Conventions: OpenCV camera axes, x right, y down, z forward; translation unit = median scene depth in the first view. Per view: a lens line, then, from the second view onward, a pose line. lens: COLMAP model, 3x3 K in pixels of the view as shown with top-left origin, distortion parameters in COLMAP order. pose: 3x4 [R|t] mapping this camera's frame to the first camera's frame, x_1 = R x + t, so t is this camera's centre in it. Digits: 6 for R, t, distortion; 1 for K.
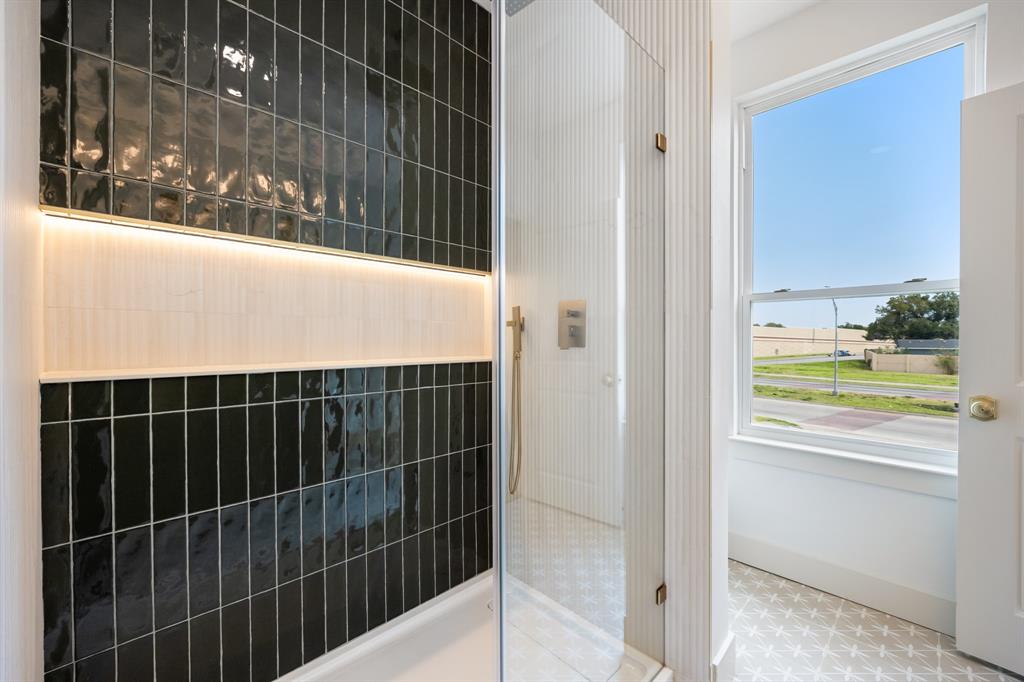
lens RADIAL K [[411.6, 0, 510.0], [0, 411.6, 341.5], [0, 0, 1]] dist [-0.010215, 0.001986]
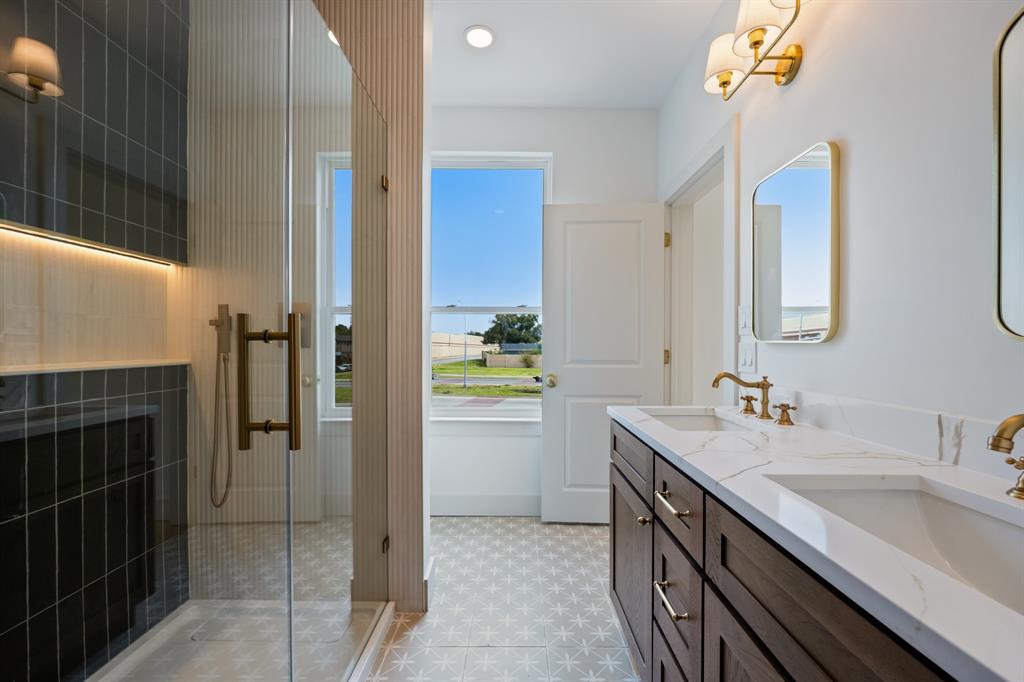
lens RADIAL K [[426.1, 0, 510.6], [0, 426.1, 345.2], [0, 0, 1]] dist [-0.001171, -0.000382]
pose [[0.705038, 0.001135, 0.709169, -0.205645], [-0.001018, 0.999999, -0.000589, 0.006548], [-0.709169, -0.000307, 0.705038, -0.134364]]
